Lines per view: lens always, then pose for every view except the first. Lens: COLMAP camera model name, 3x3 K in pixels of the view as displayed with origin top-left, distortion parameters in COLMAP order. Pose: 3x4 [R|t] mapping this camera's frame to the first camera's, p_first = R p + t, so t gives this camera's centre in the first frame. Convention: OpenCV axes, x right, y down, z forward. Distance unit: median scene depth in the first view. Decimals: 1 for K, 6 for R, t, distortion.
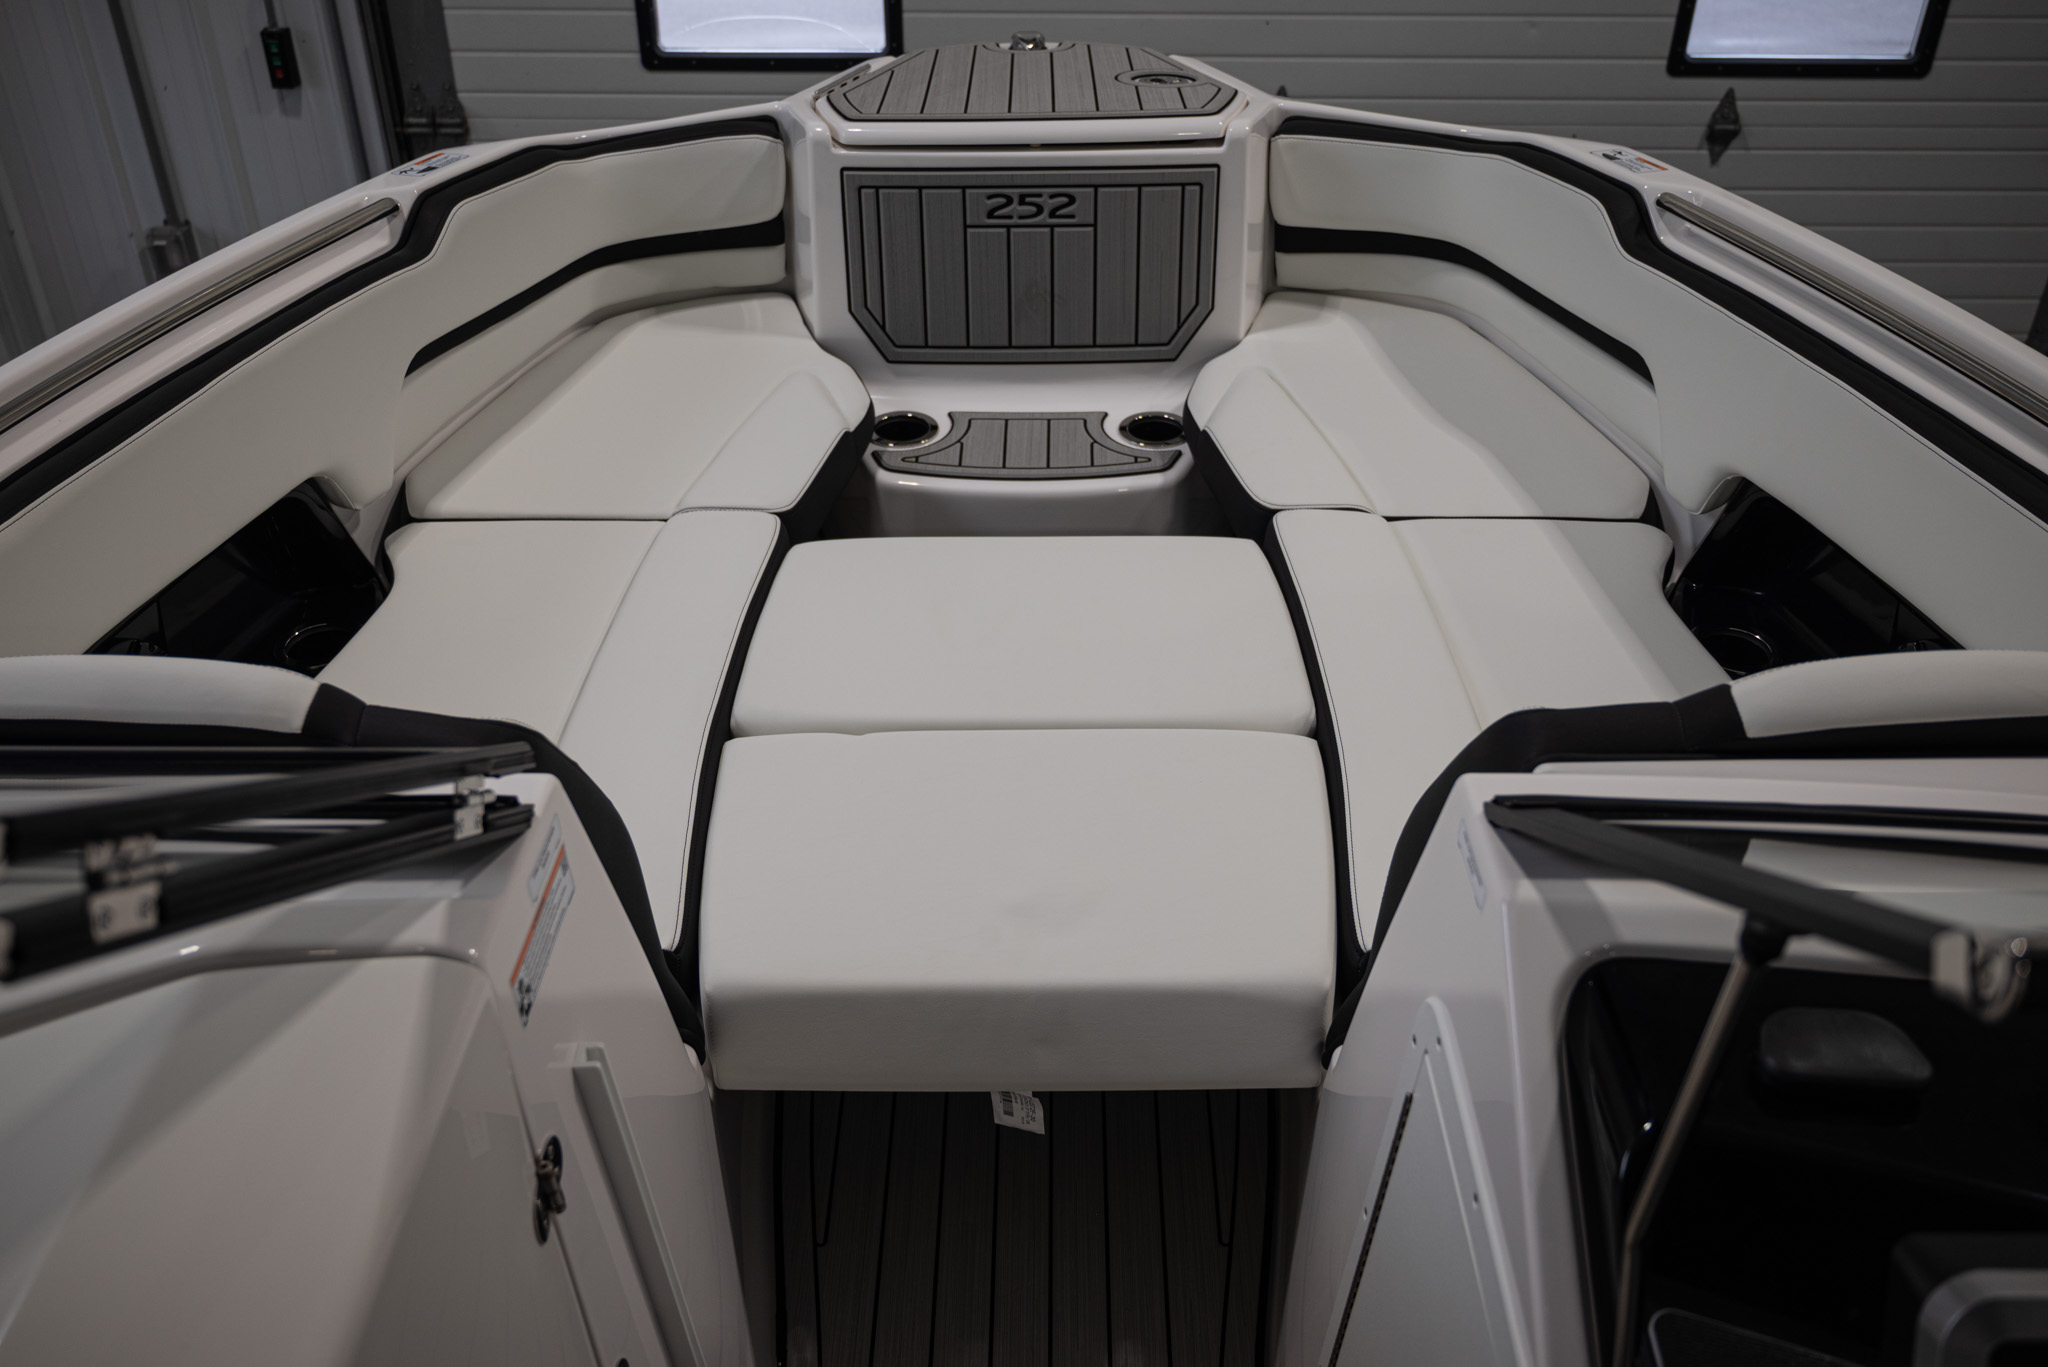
lens RADIAL K [[1866.8, 0, 1024.0], [0, 1866.8, 683.5], [0, 0, 1]] dist [0.004198, -0.005696]
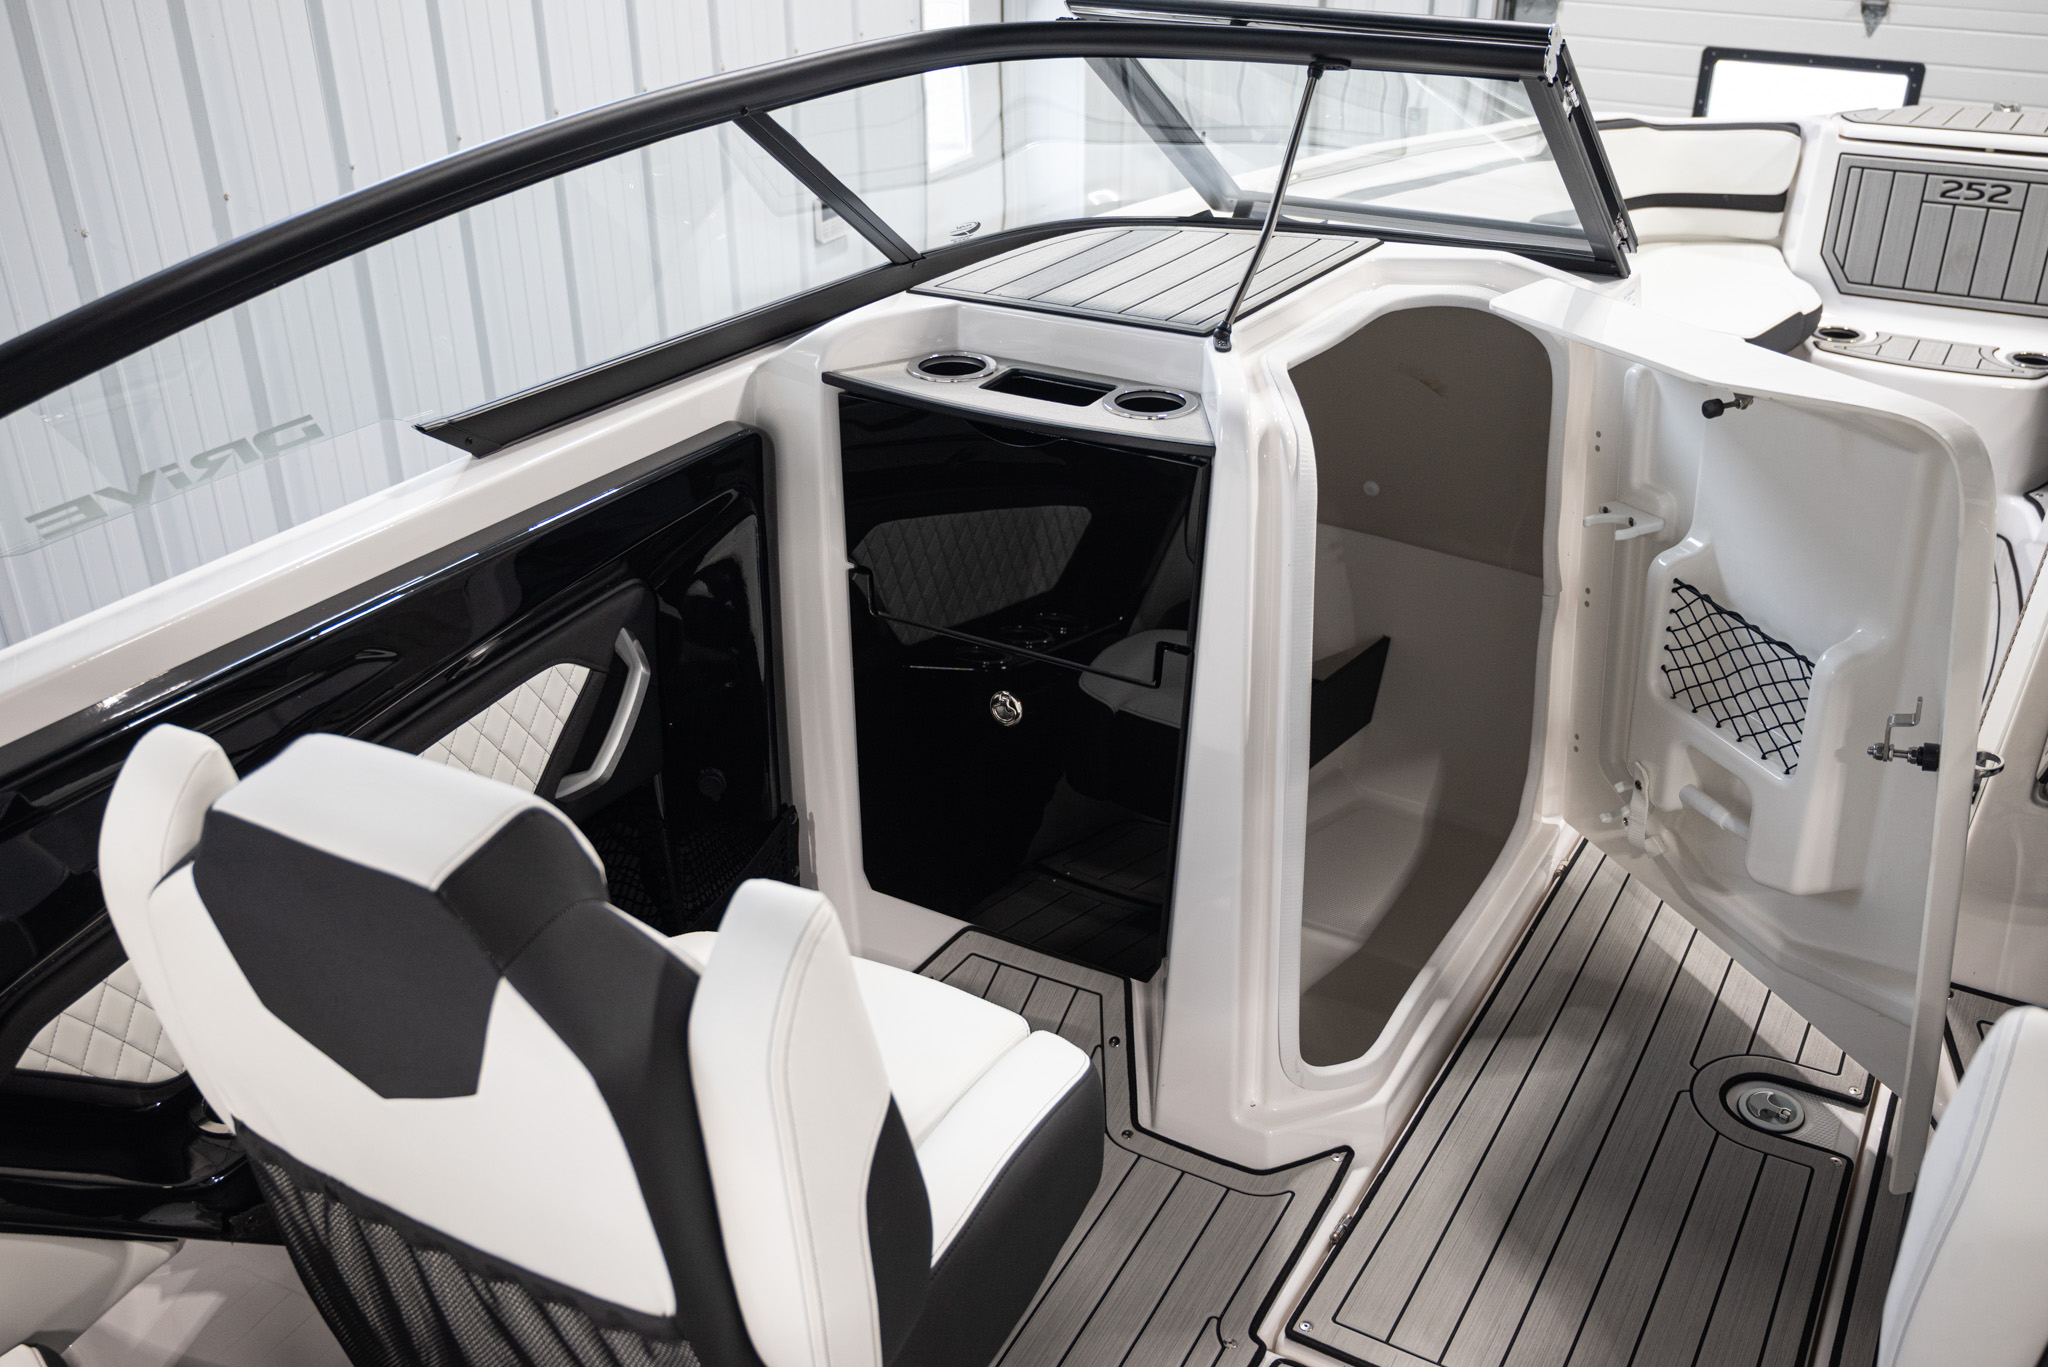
lens RADIAL K [[1864.2, 0, 1010.1], [0, 1864.2, 682.0], [0, 0, 1]] dist [0.002186, -0.006292]
pose [[0.867452, 0.226429, -0.443010, 0.079574], [-0.280072, 0.958185, -0.058663, 0.392266], [0.411203, 0.174962, 0.894595, -0.508874]]
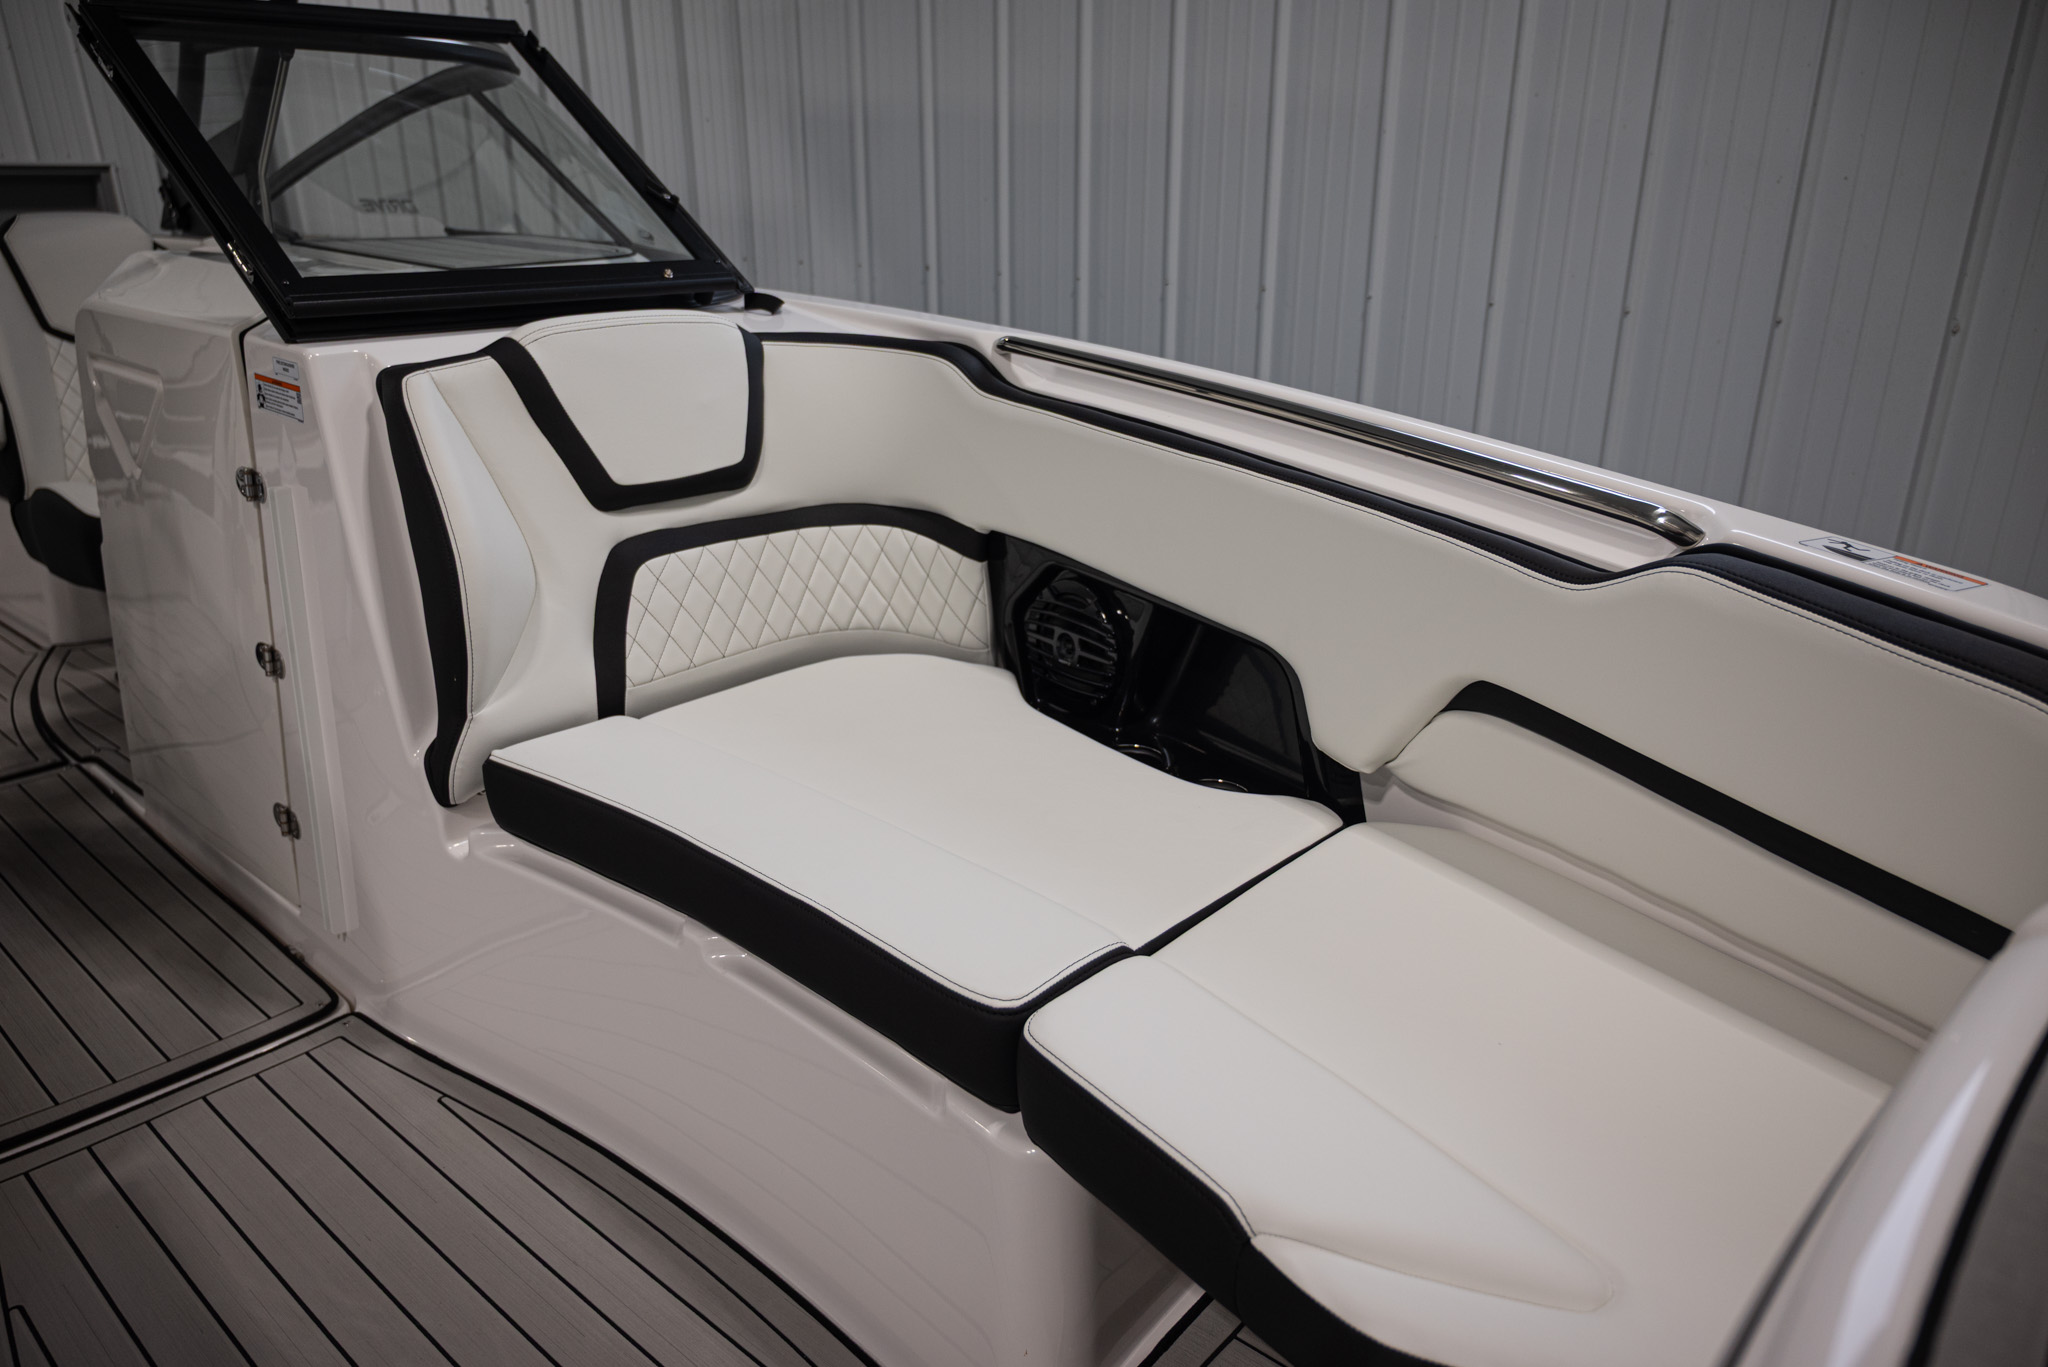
lens RADIAL K [[1379.5, 0, 1025.1], [0, 1379.5, 676.5], [0, 0, 1]] dist [0.000031, 0.001437]
pose [[-0.655206, 0.275460, -0.703439, 0.127205], [-0.430883, 0.628575, 0.647482, -0.393992], [0.620520, 0.727334, -0.293156, 0.939977]]
